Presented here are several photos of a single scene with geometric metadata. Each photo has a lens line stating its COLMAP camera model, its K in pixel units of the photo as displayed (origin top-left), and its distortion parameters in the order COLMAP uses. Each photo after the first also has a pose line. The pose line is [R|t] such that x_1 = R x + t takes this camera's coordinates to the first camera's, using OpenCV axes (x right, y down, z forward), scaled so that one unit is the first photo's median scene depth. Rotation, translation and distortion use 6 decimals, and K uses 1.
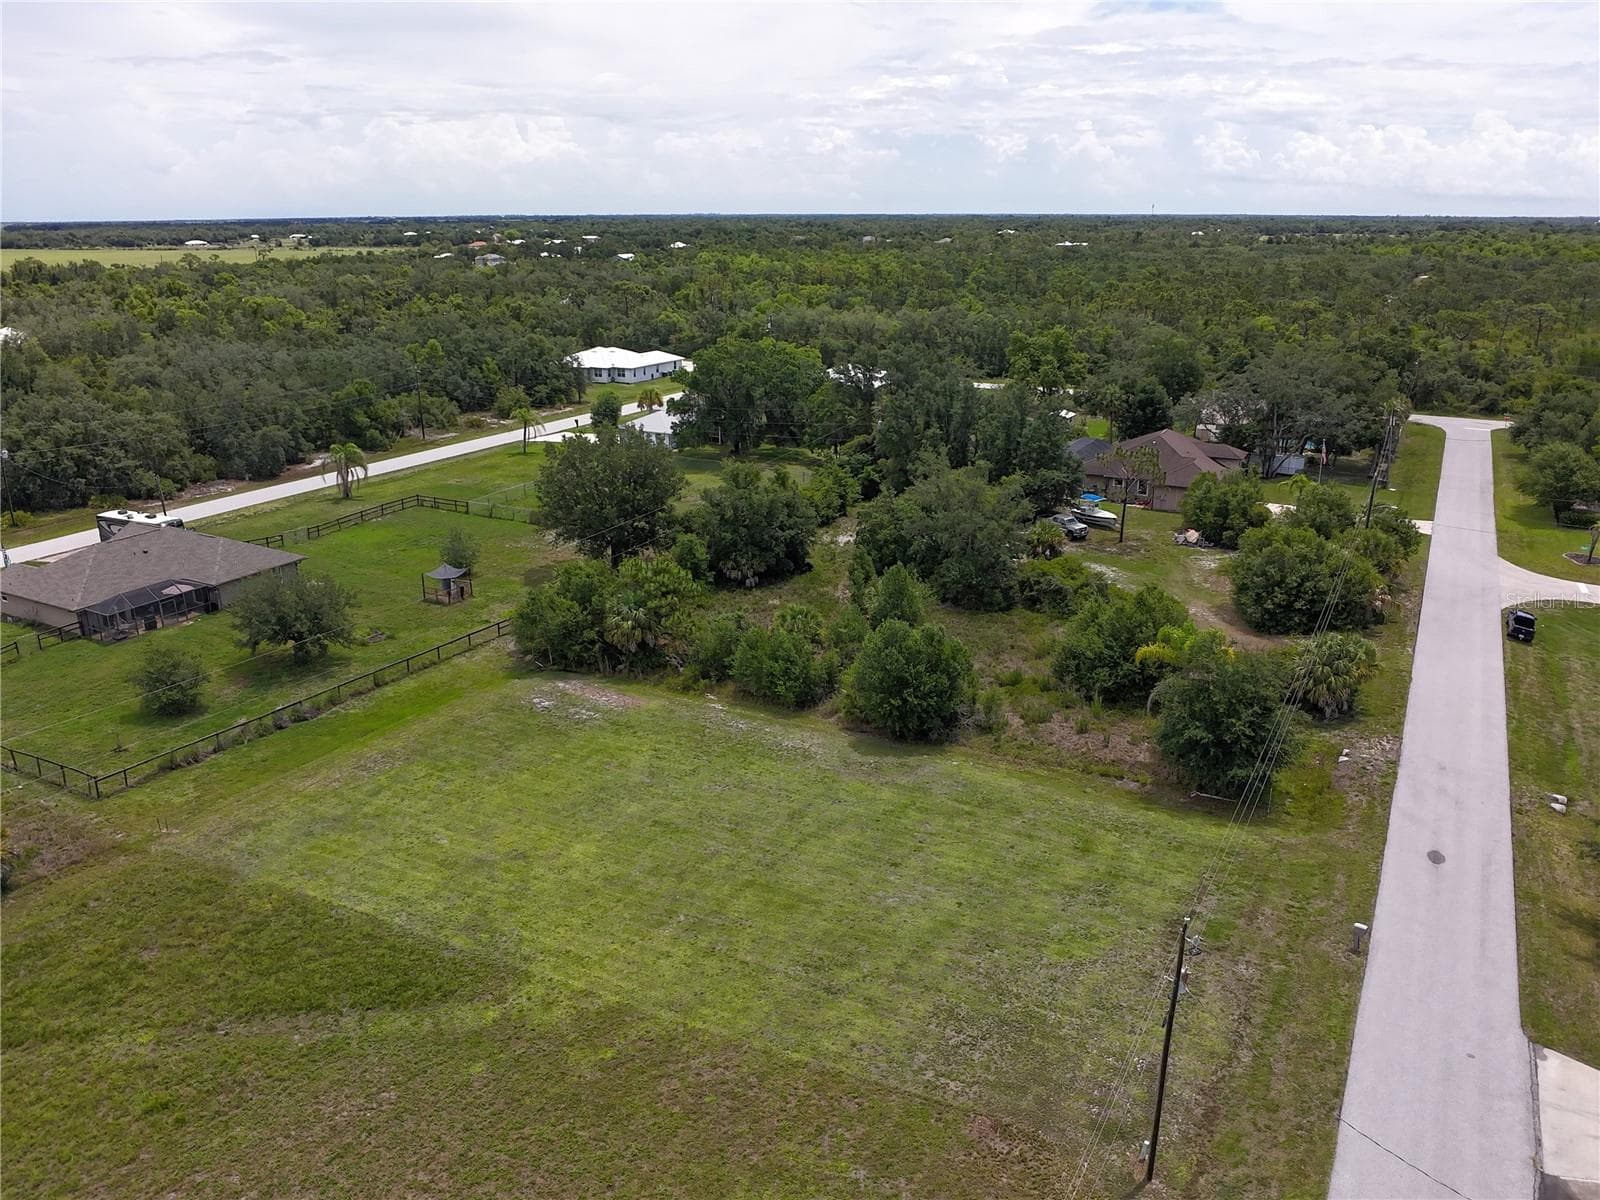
lens RADIAL K [[1181.5, 0, 802.9], [0, 1181.5, 603.9], [0, 0, 1]] dist [-0.039196, 0.007283]
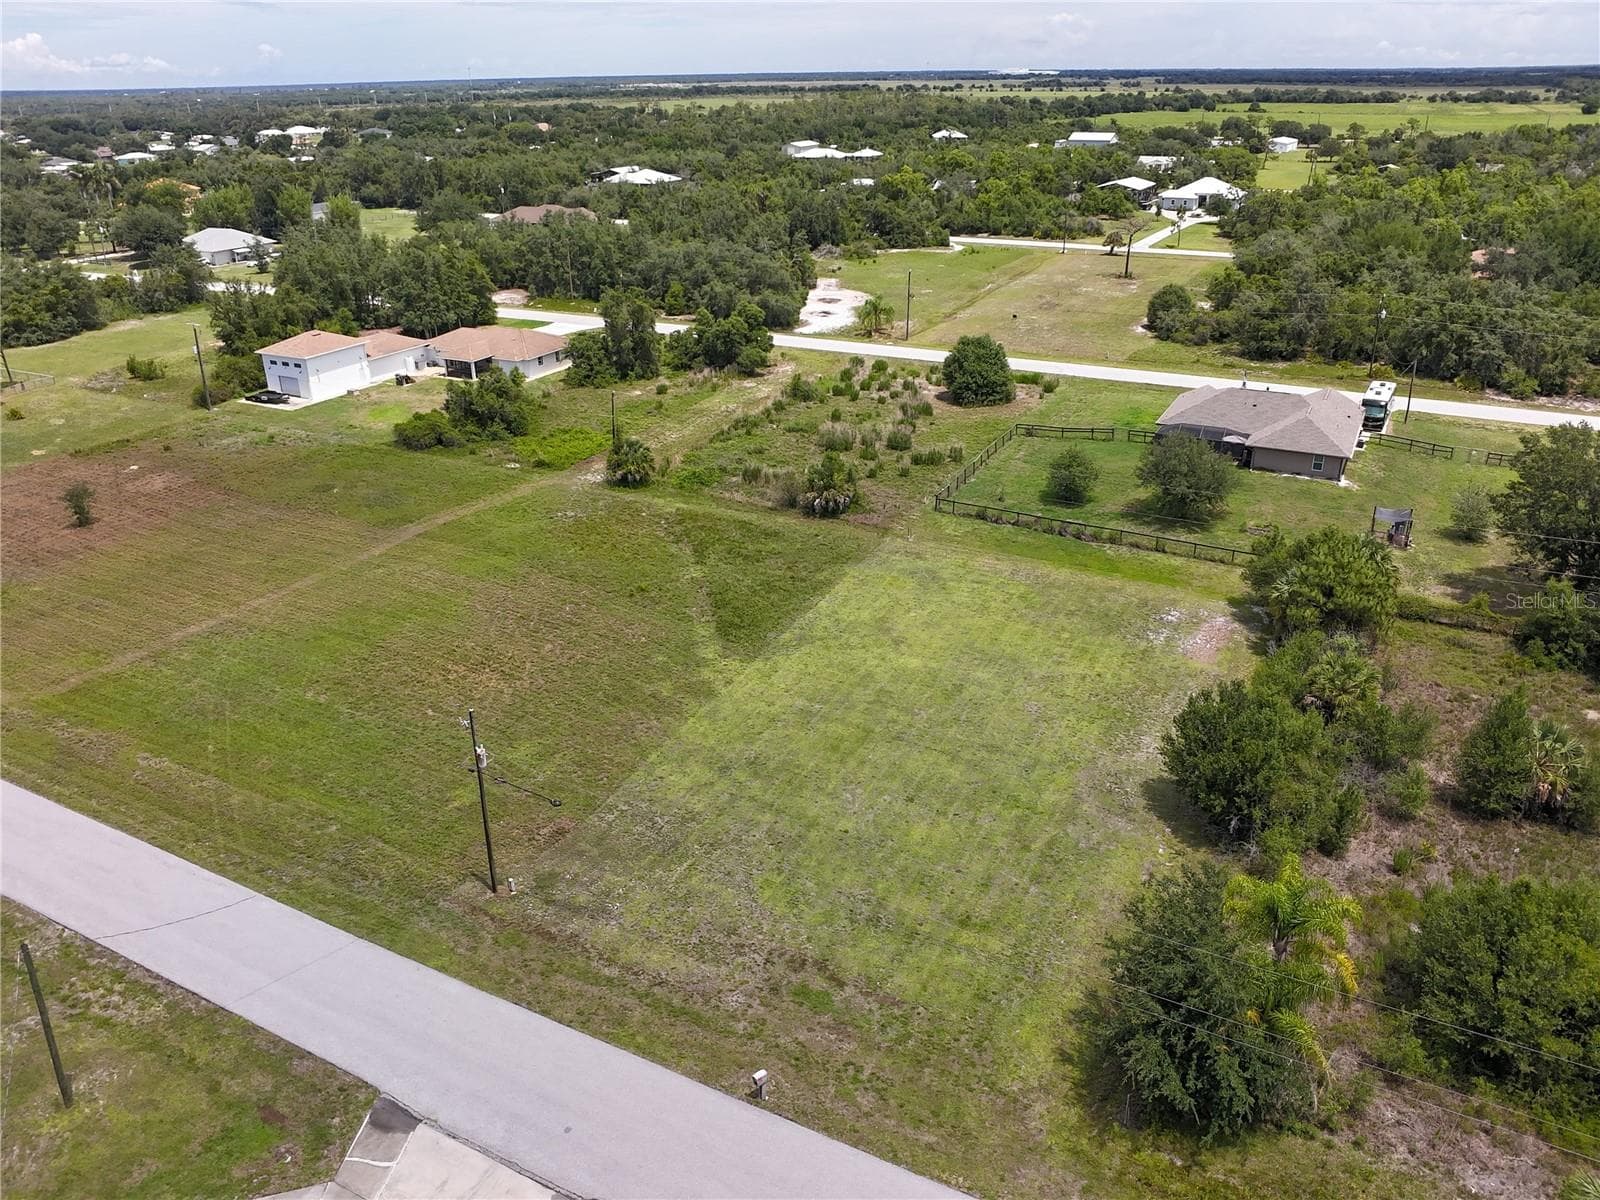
lens RADIAL K [[1181.5, 0, 801.2], [0, 1181.5, 595.2], [0, 0, 1]] dist [-0.039196, 0.007283]
pose [[0.015177, 0.410884, -0.911561, 0.762513], [-0.302020, 0.870967, 0.387558, -0.252475], [0.953181, 0.269428, 0.137314, 0.558934]]
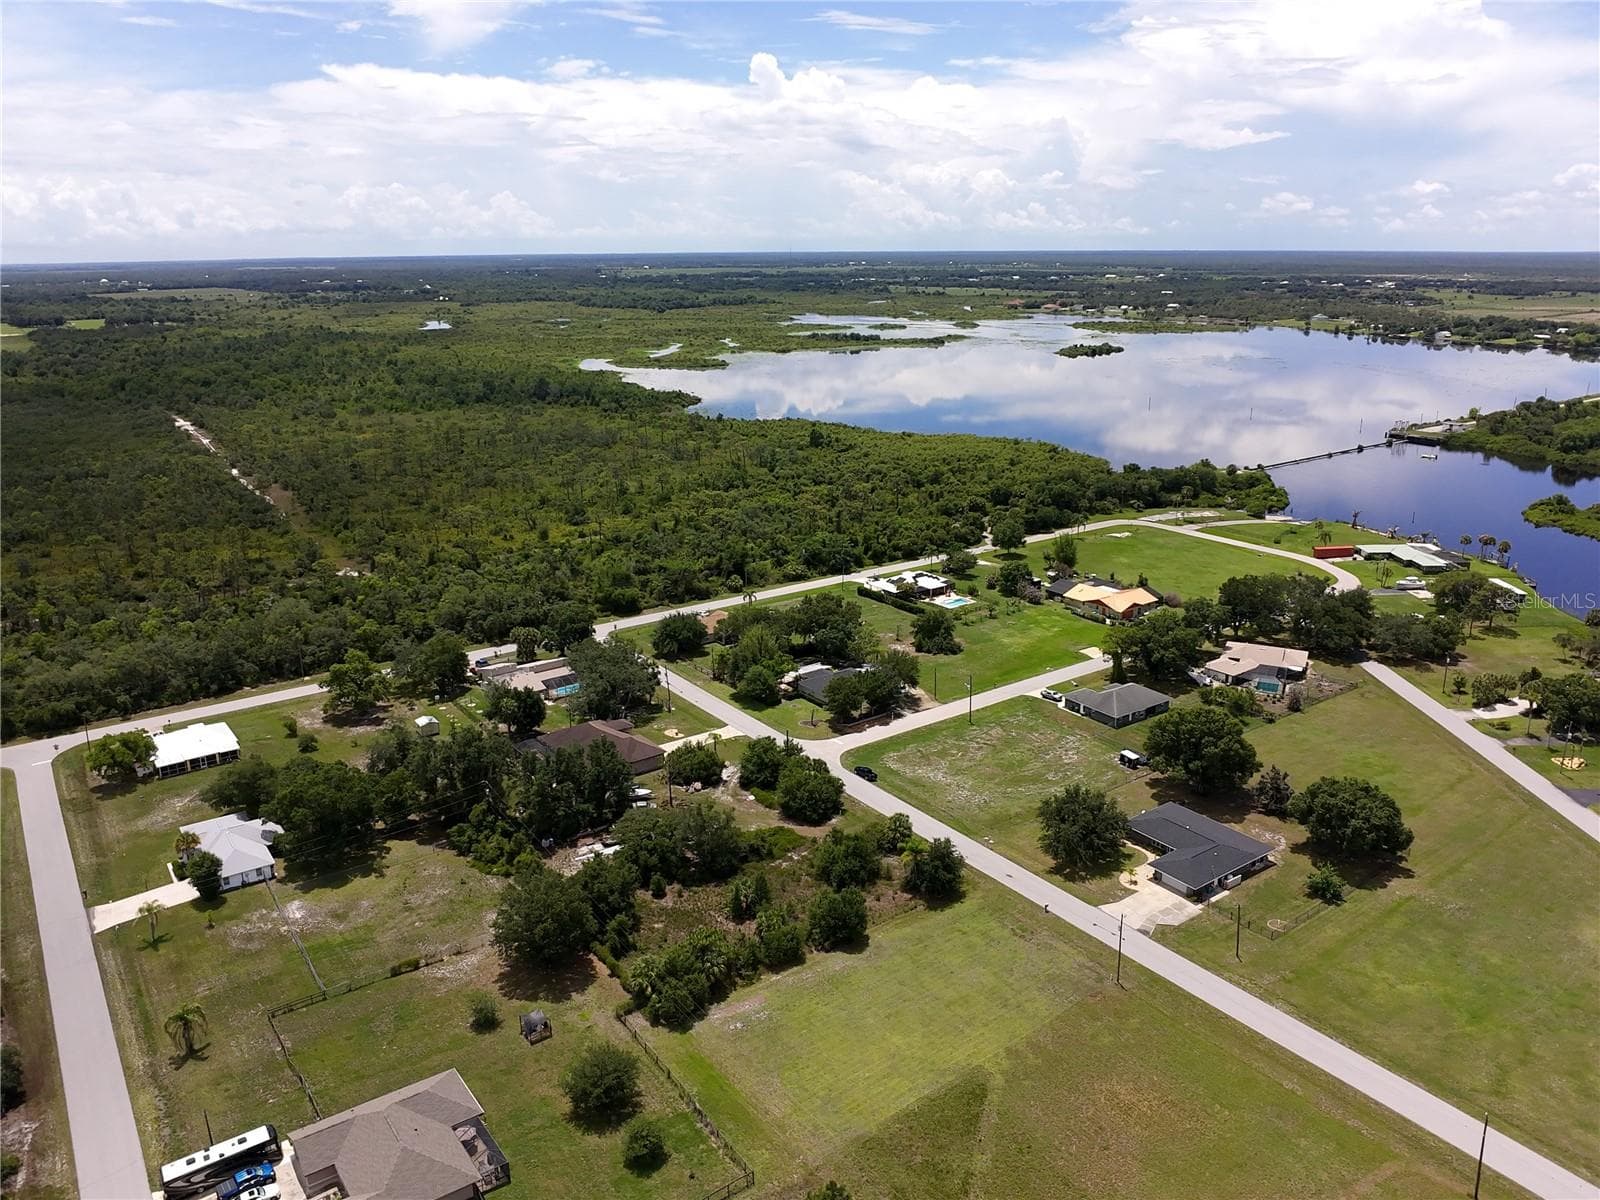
lens RADIAL K [[1181.5, 0, 802.8], [0, 1181.5, 597.9], [0, 0, 1]] dist [-0.039196, 0.007283]
pose [[0.433039, -0.259337, 0.863262, -1.687911], [0.292715, 0.946271, 0.137439, -0.823024], [-0.852523, 0.193173, 0.485684, -0.132573]]
